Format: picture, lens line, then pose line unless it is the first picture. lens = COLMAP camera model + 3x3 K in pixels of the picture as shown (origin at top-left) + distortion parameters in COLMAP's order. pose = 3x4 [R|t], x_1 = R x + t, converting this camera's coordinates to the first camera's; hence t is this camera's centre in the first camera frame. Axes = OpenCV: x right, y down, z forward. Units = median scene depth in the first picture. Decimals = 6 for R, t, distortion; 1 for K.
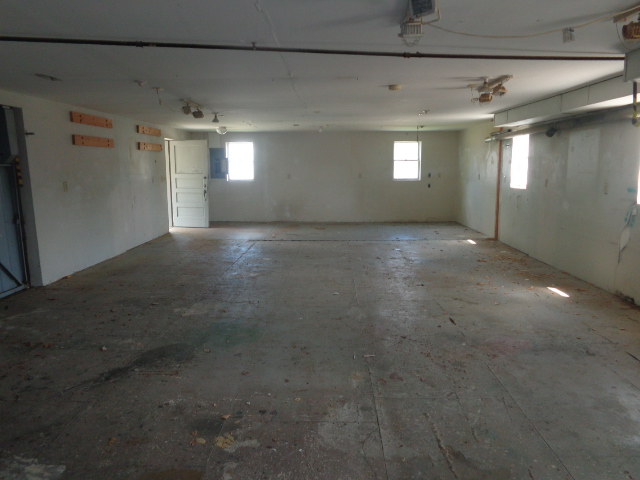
lens RADIAL K [[486.4, 0, 319.4], [0, 486.4, 241.0], [0, 0, 1]] dist [-0.002500, 0.014505]
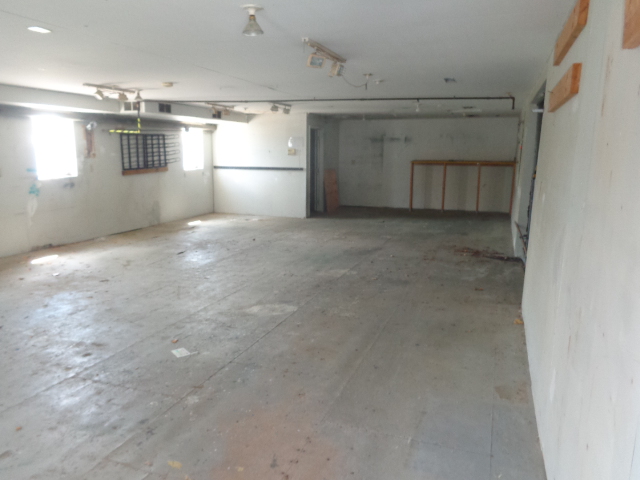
lens RADIAL K [[486.4, 0, 319.5], [0, 486.4, 239.2], [0, 0, 1]] dist [-0.002500, 0.014505]
pose [[-0.946880, -0.060161, 0.315911, -0.582862], [0.052960, 0.939762, 0.337702, -0.348072], [-0.317197, 0.336494, -0.886656, 2.052032]]
